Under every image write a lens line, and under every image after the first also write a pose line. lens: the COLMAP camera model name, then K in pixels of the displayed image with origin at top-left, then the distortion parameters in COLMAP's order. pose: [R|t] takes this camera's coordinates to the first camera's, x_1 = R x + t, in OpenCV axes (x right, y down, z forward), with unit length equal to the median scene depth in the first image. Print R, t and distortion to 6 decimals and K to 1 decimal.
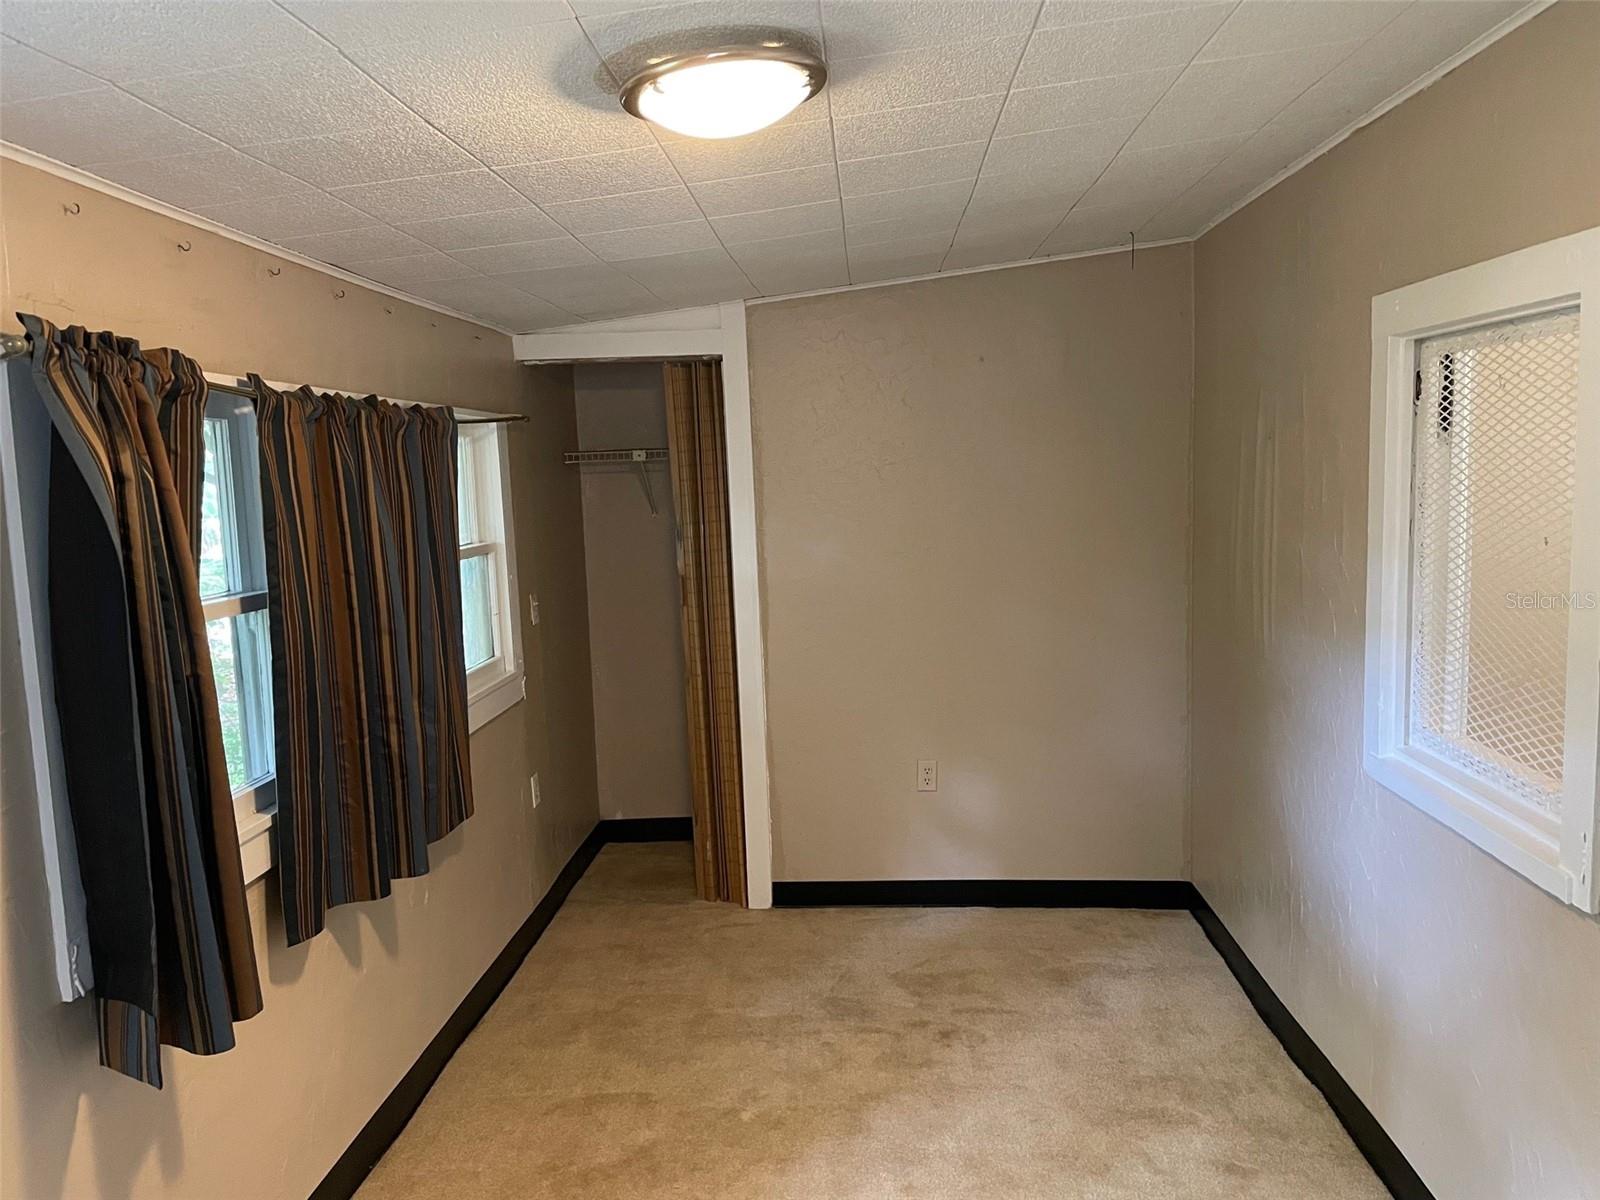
lens RADIAL K [[1213.1, 0, 800.0], [0, 1213.1, 600.0], [0, 0, 1]] dist [0.059143, -0.095659]
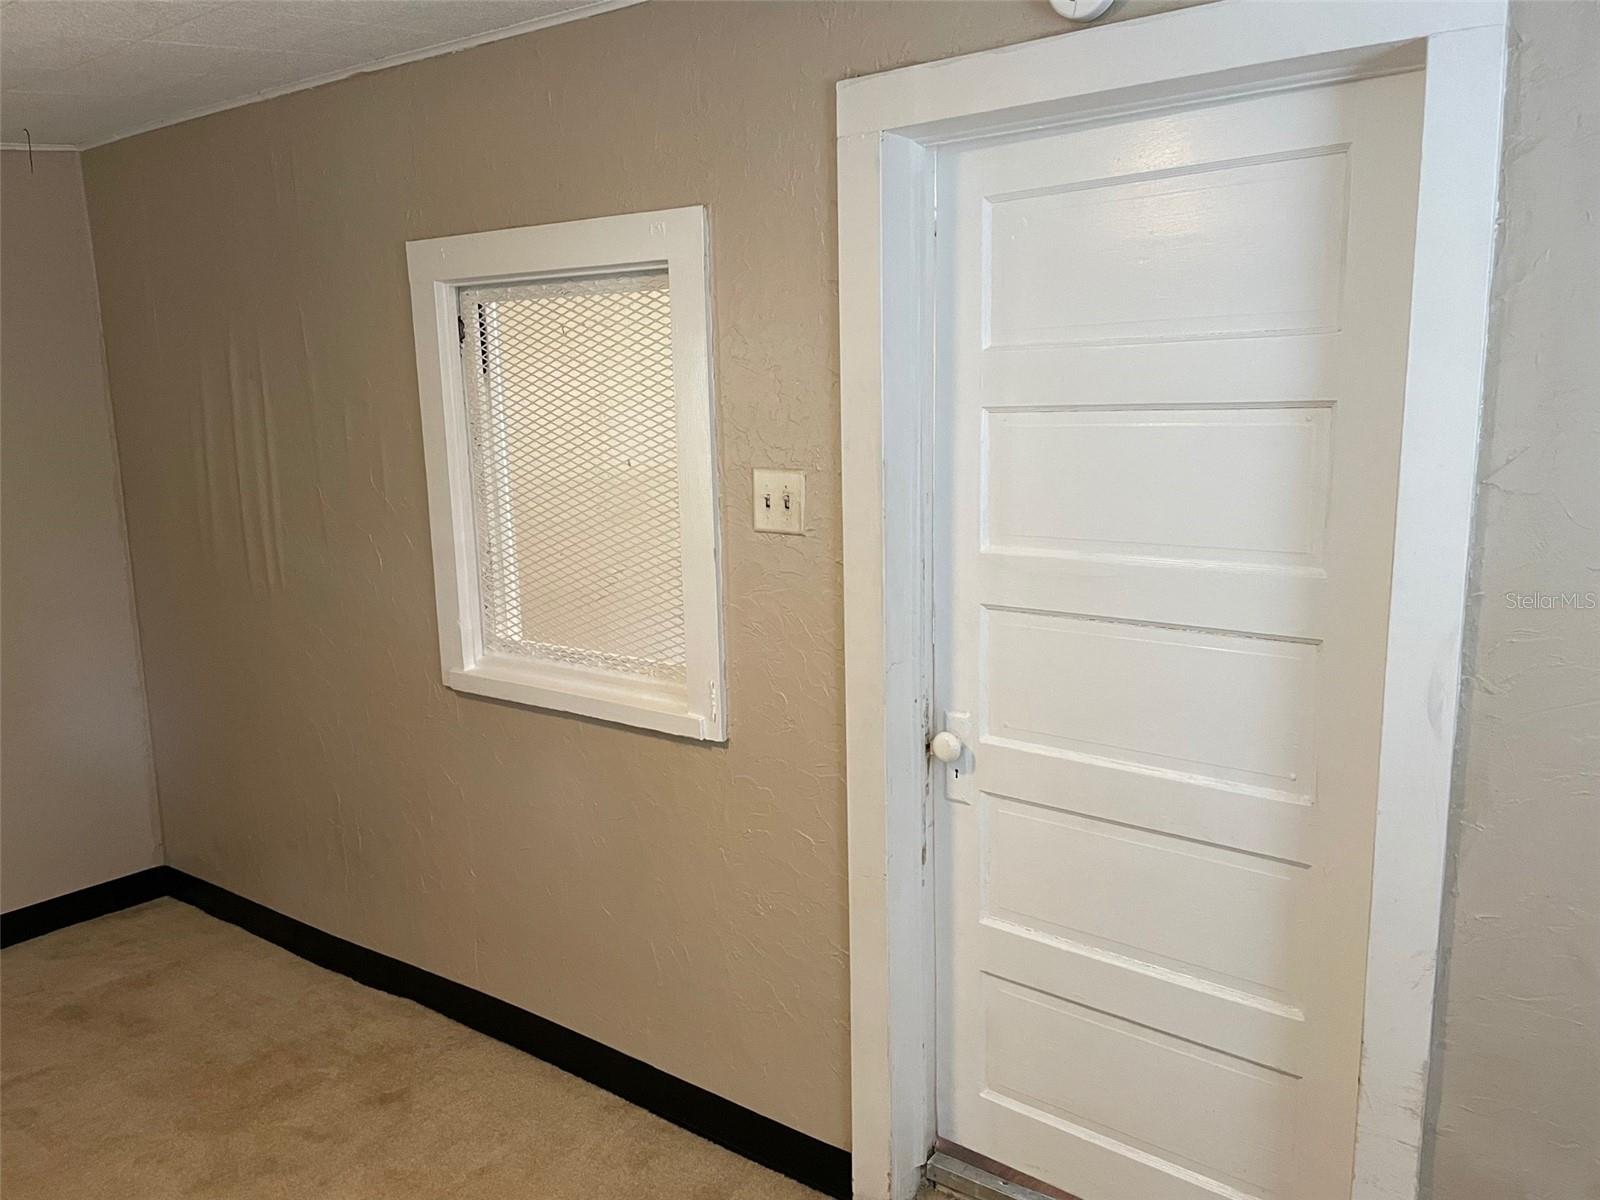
lens RADIAL K [[1213.1, 0, 800.0], [0, 1213.1, 600.0], [0, 0, 1]] dist [0.059143, -0.095659]
pose [[0.541037, -0.127933, 0.831211, -0.238444], [0.099183, 0.991171, 0.087994, -0.000659], [-0.835130, 0.034834, 0.548949, 0.133554]]
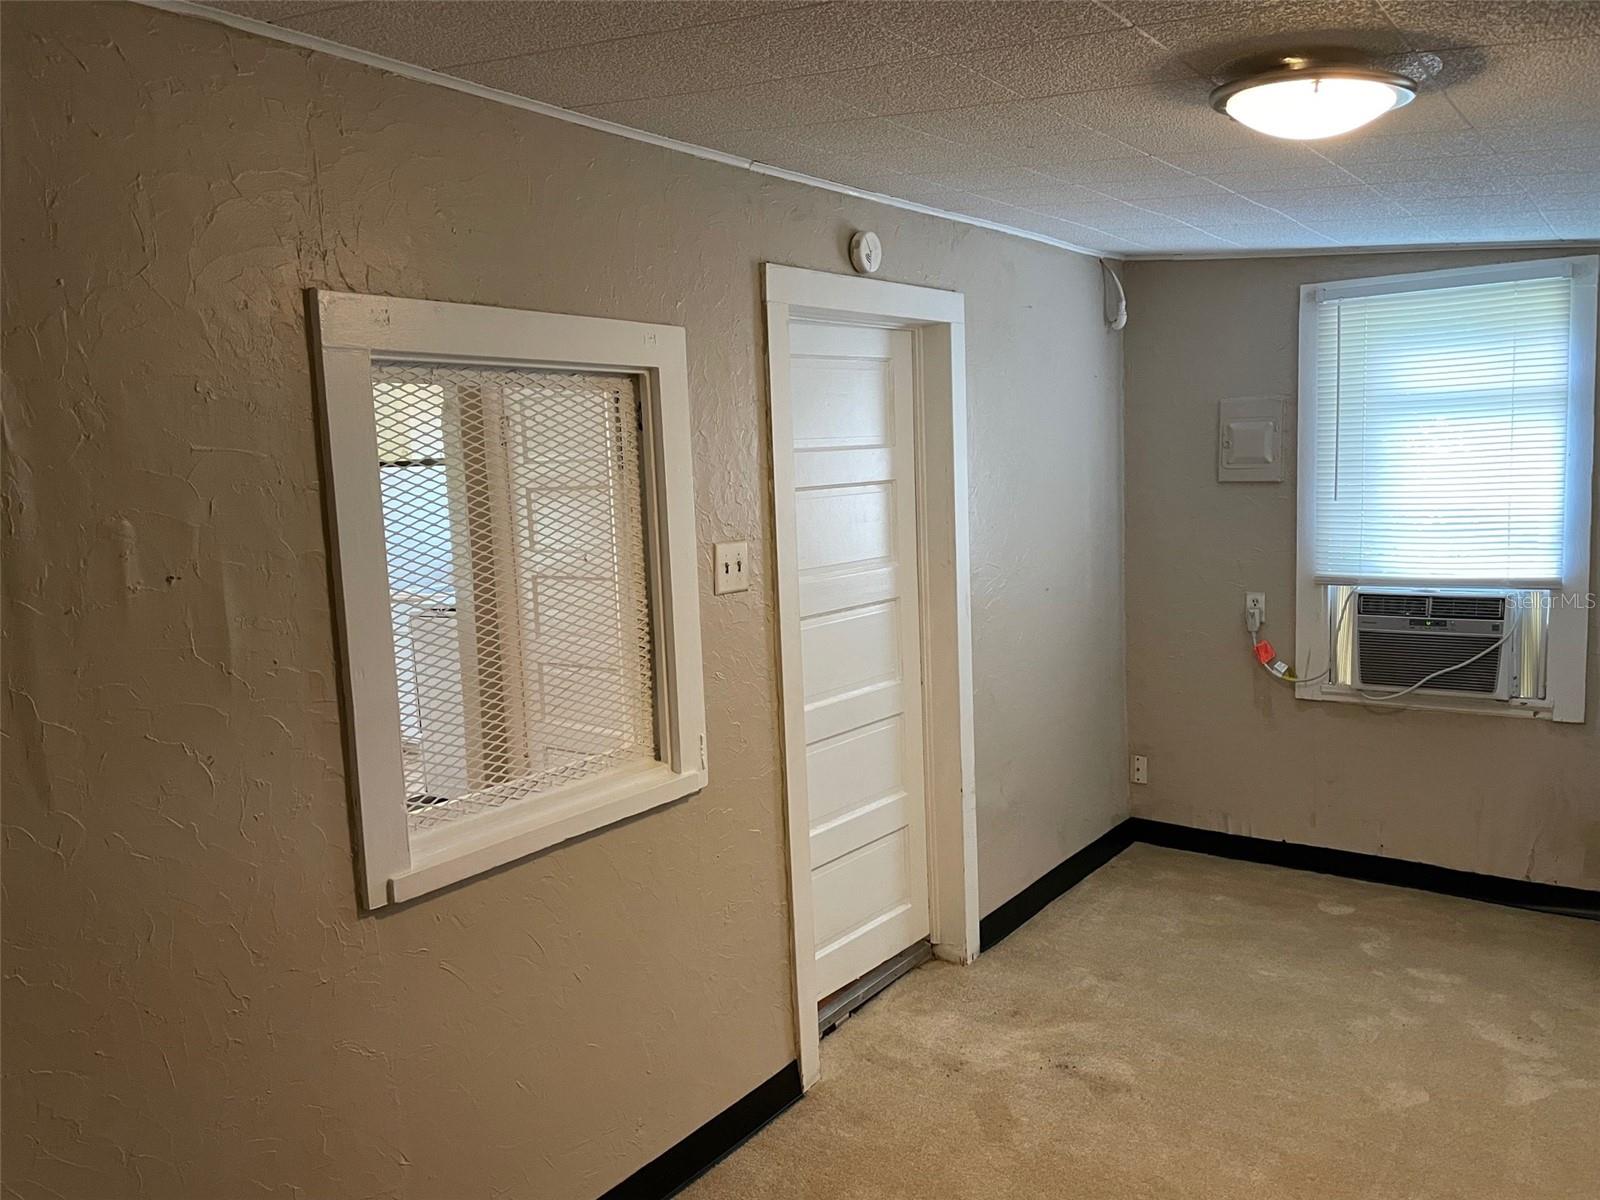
lens RADIAL K [[1213.1, 0, 800.0], [0, 1213.1, 600.0], [0, 0, 1]] dist [0.059143, -0.095659]
pose [[-0.843889, 0.008176, 0.536456, -0.159515], [0.132234, 0.972208, 0.193197, -0.154342], [-0.519967, 0.233974, -0.821517, 1.372779]]
